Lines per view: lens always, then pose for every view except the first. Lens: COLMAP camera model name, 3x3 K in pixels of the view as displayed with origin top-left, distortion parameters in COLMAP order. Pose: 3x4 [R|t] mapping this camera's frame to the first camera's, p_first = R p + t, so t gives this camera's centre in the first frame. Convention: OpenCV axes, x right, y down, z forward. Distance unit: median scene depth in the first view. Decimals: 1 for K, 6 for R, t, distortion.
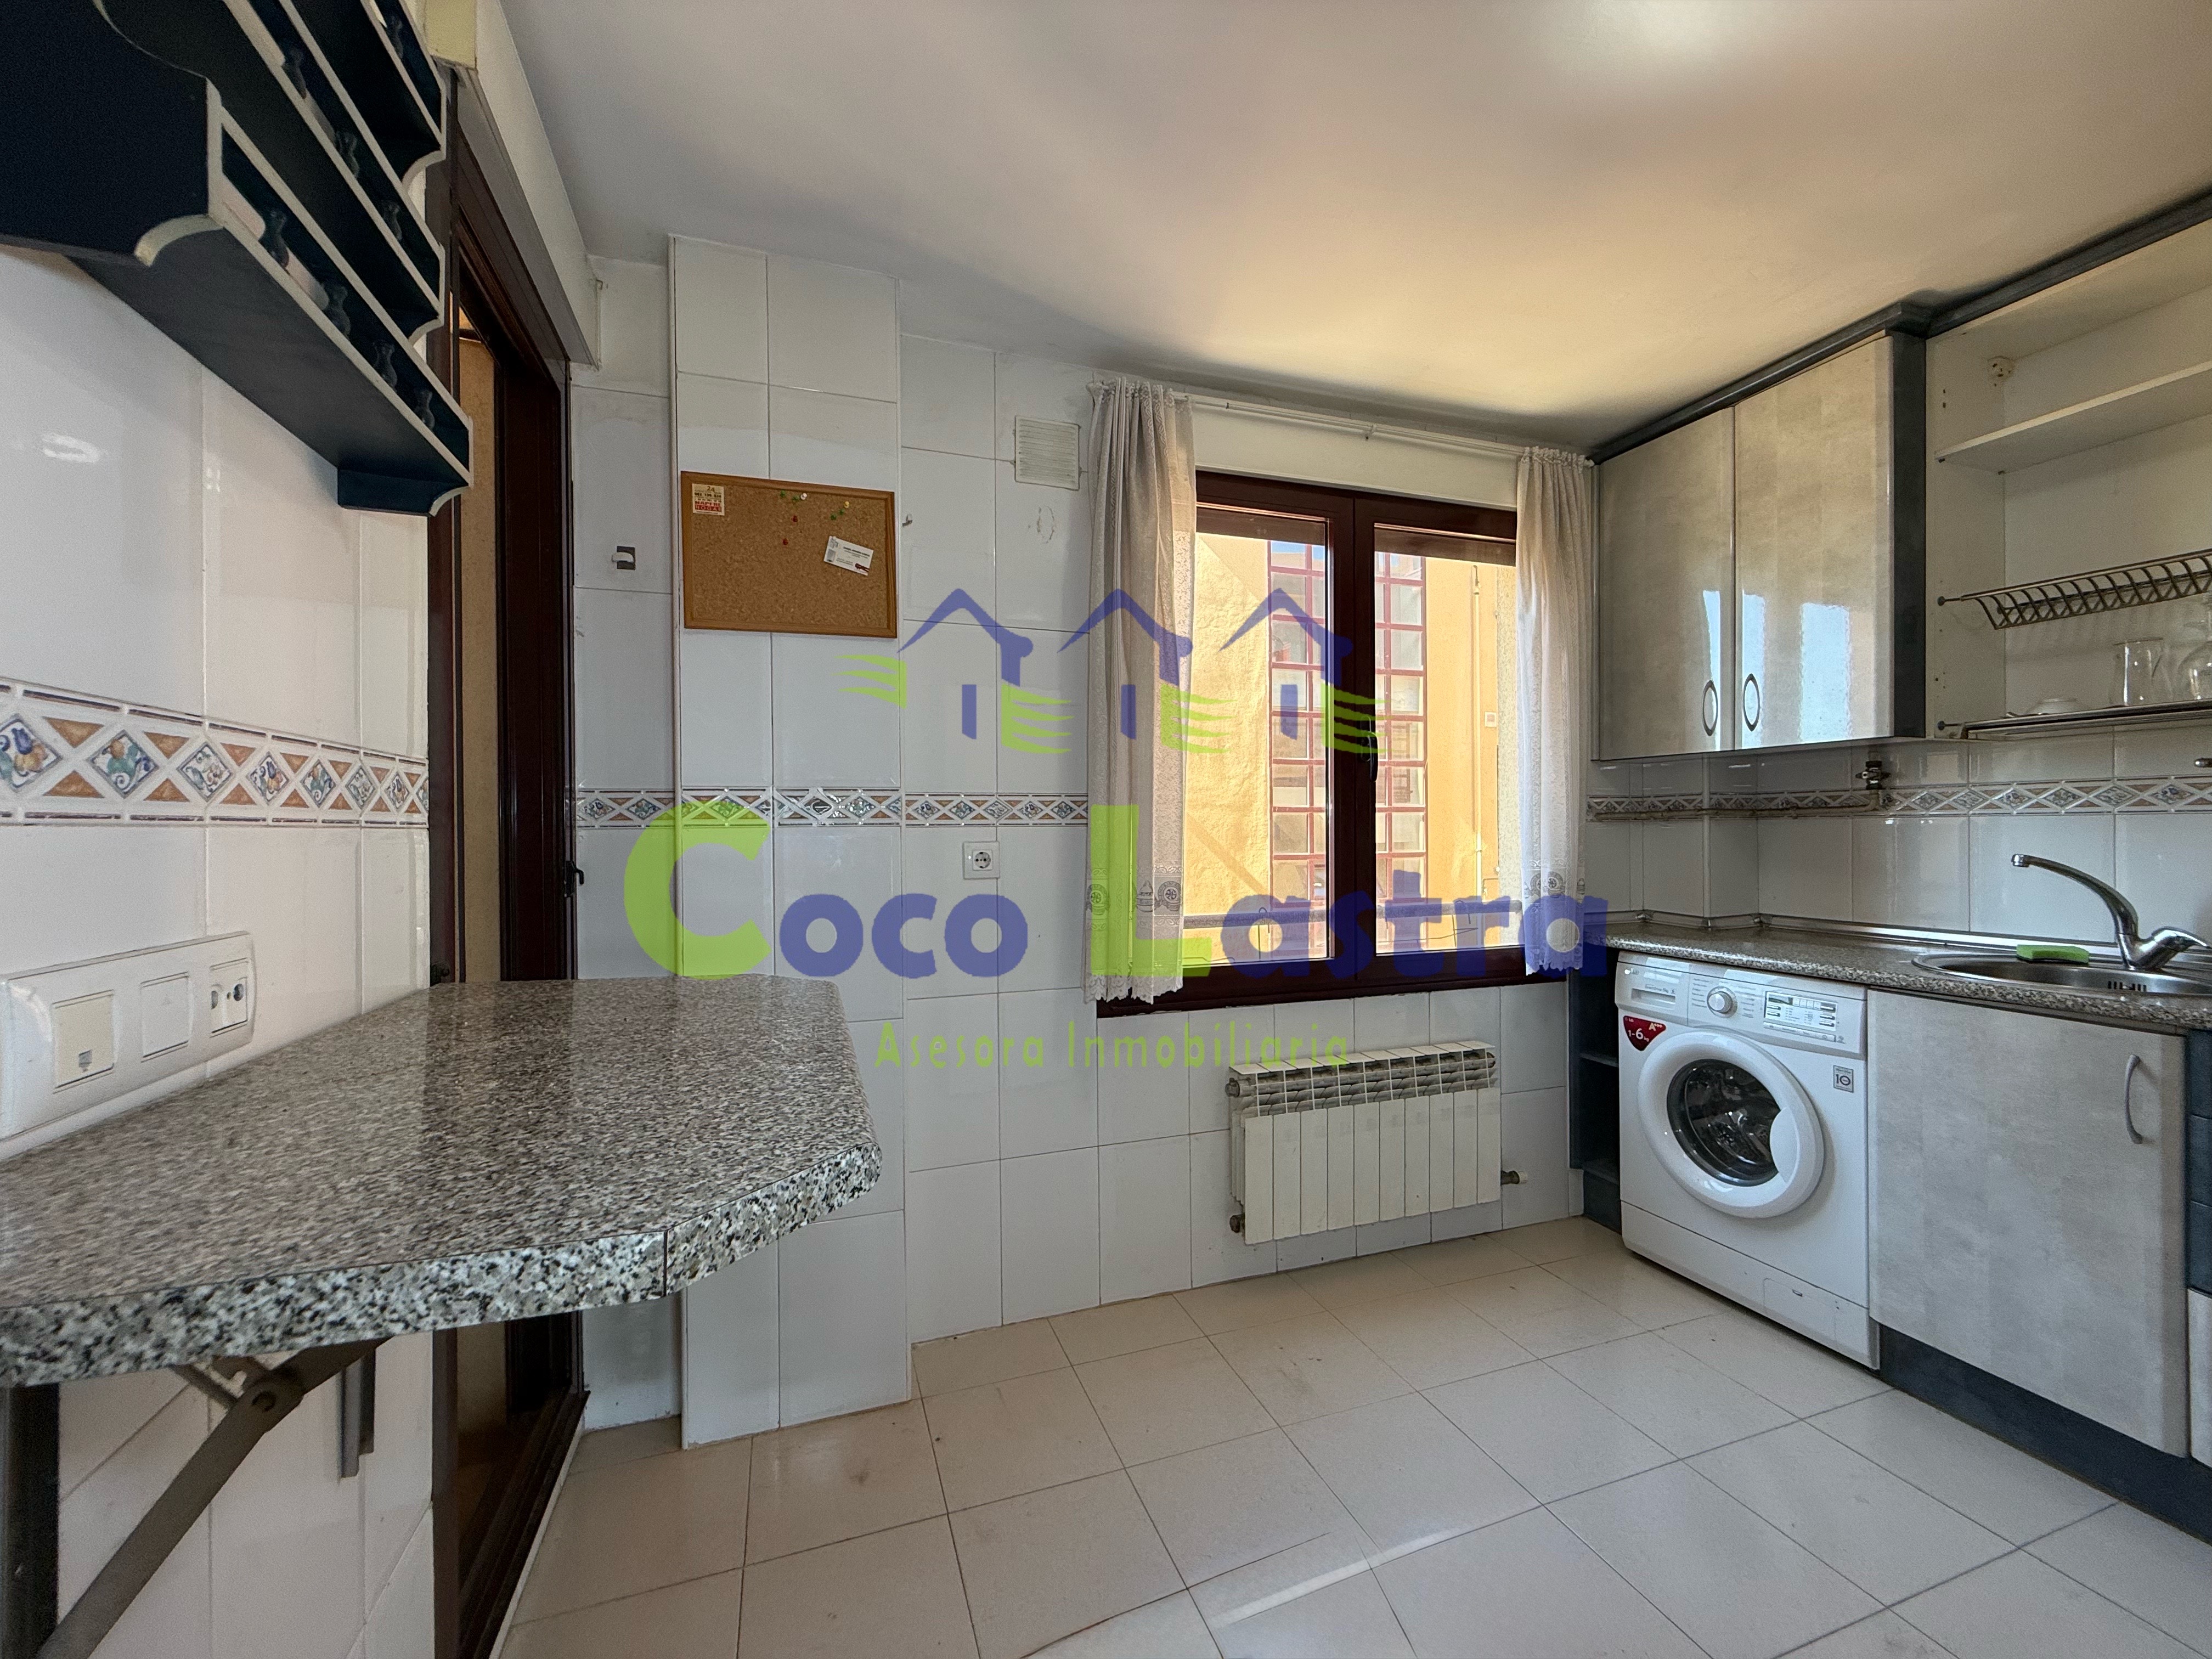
lens RADIAL K [[882.0, 0, 1104.2], [0, 882.0, 831.0], [0, 0, 1]] dist [0.001784, 0.000313]
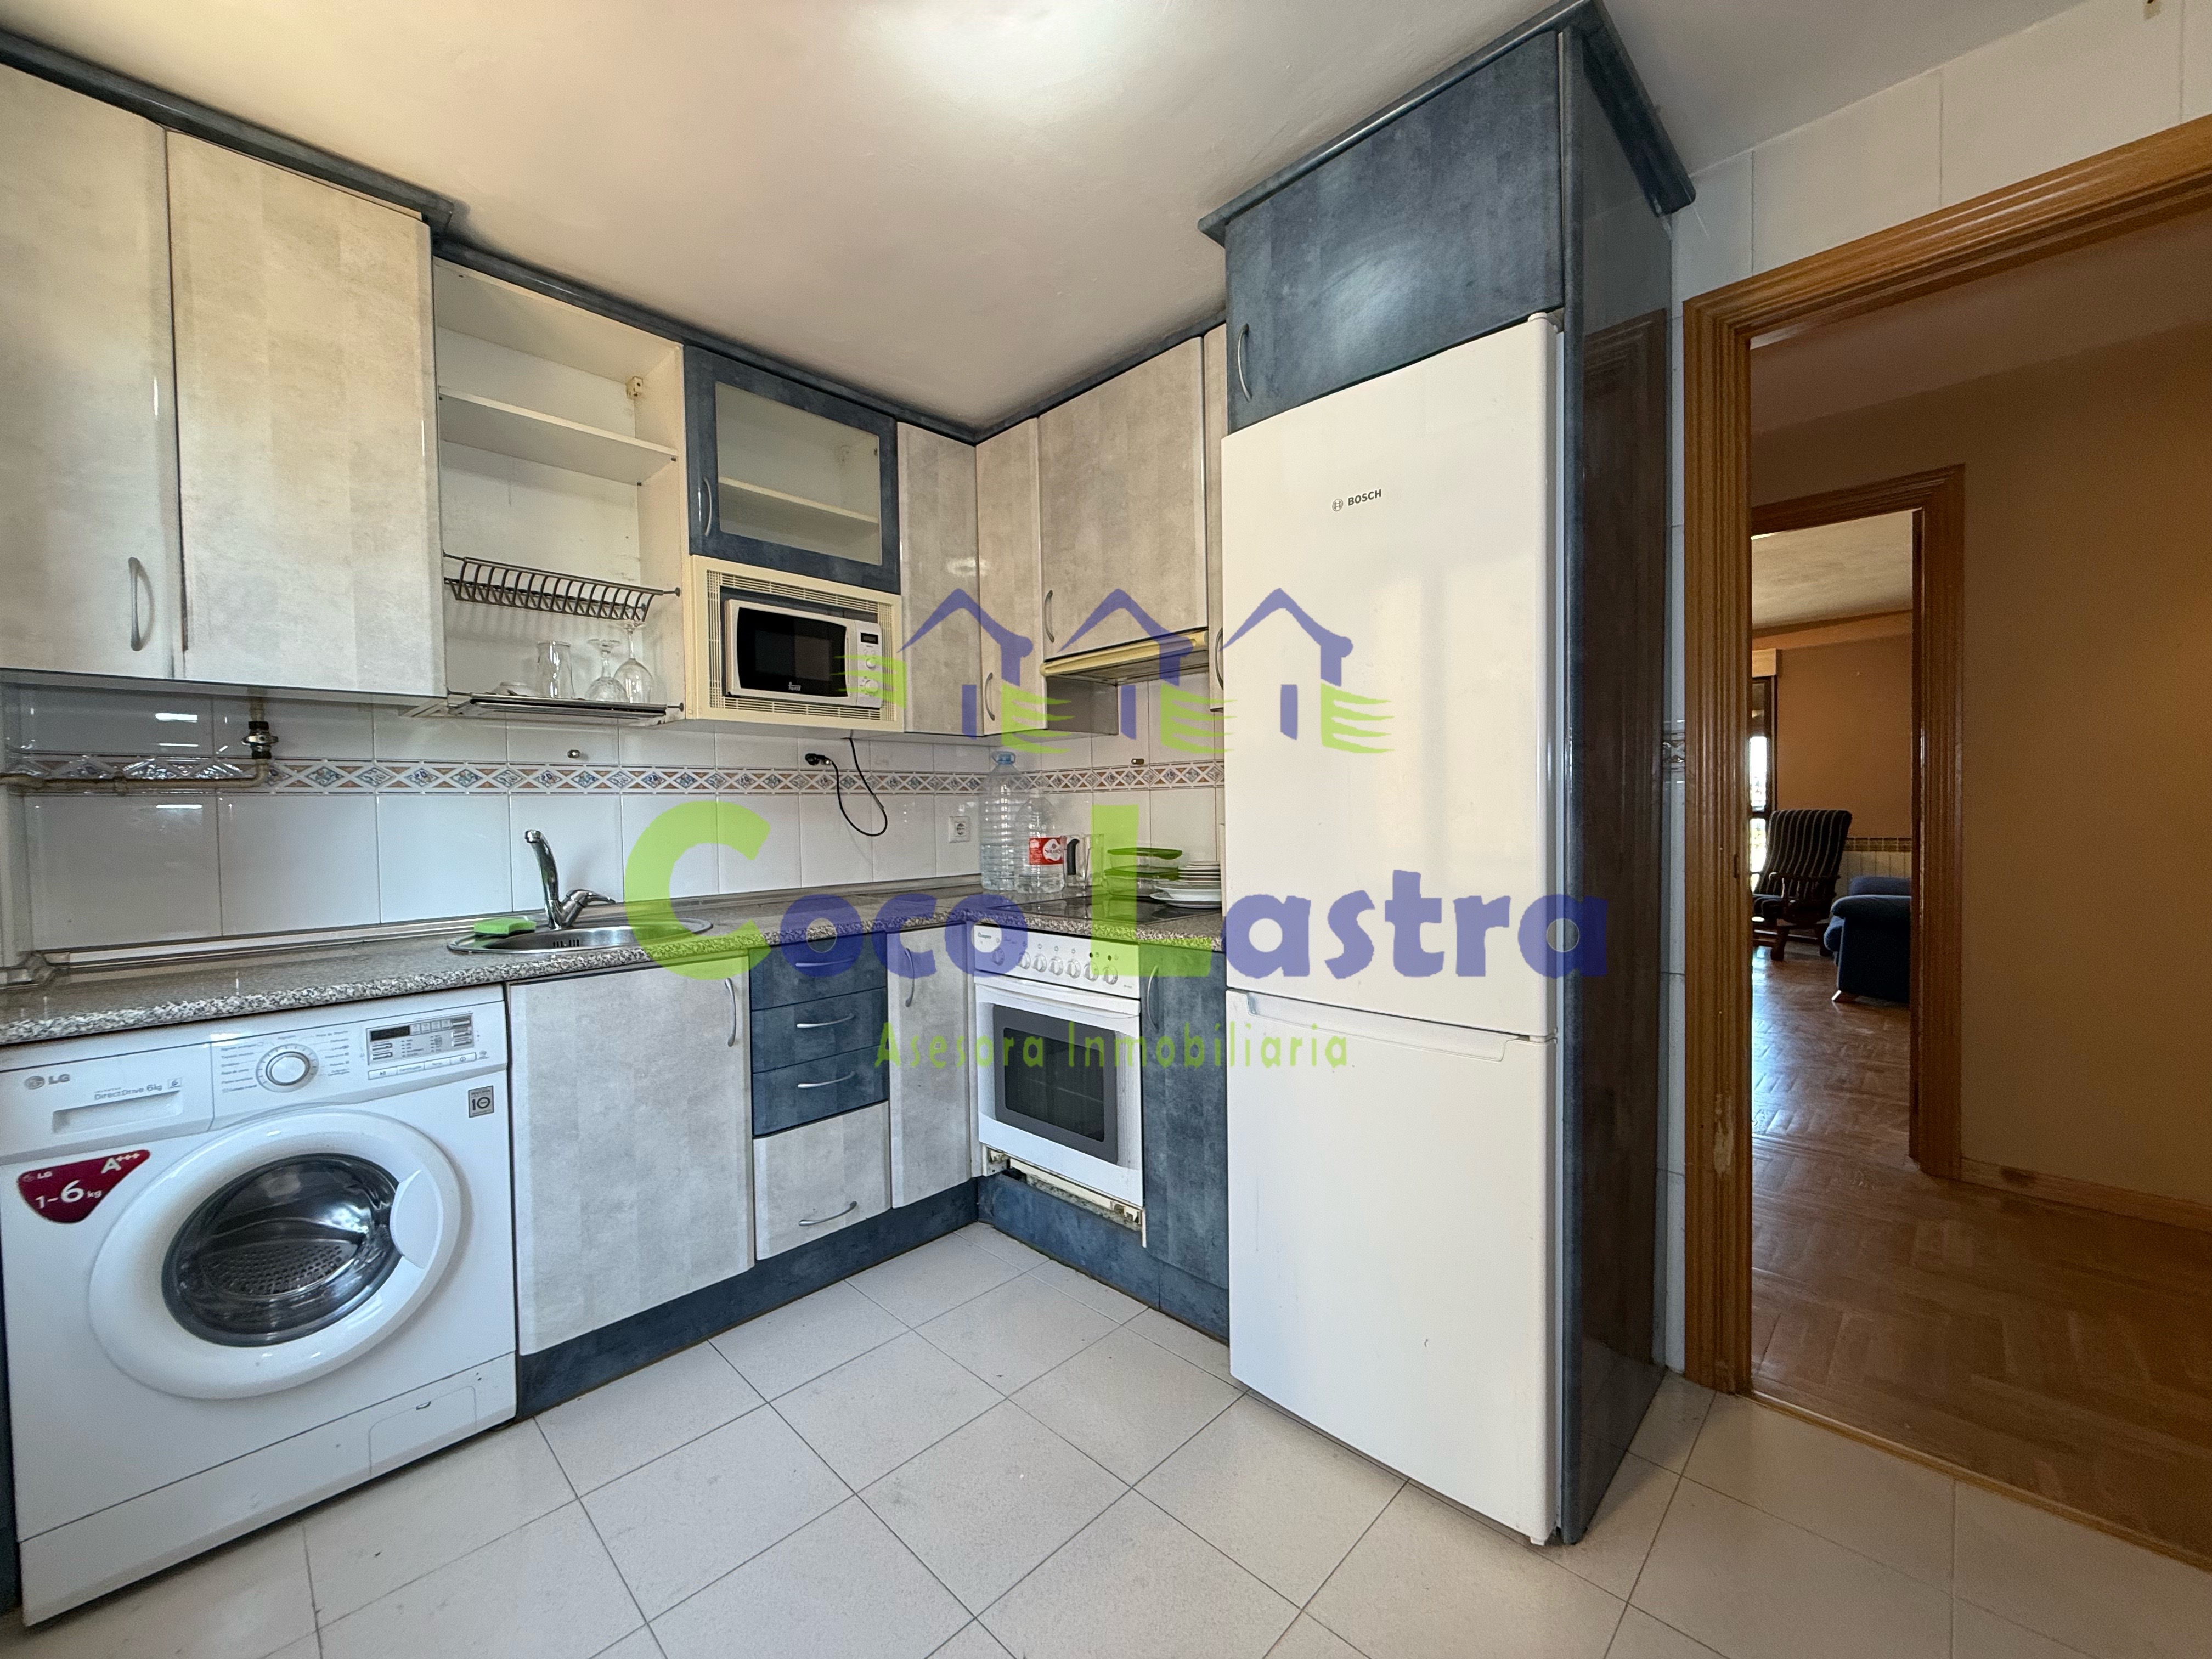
lens RADIAL K [[882.0, 0, 1108.7], [0, 882.0, 827.2], [0, 0, 1]] dist [0.001784, 0.000313]
pose [[-0.447574, -0.009272, 0.894199, -0.169355], [0.015308, 0.999720, 0.018028, 0.013316], [-0.894116, 0.021758, -0.447307, 0.797238]]
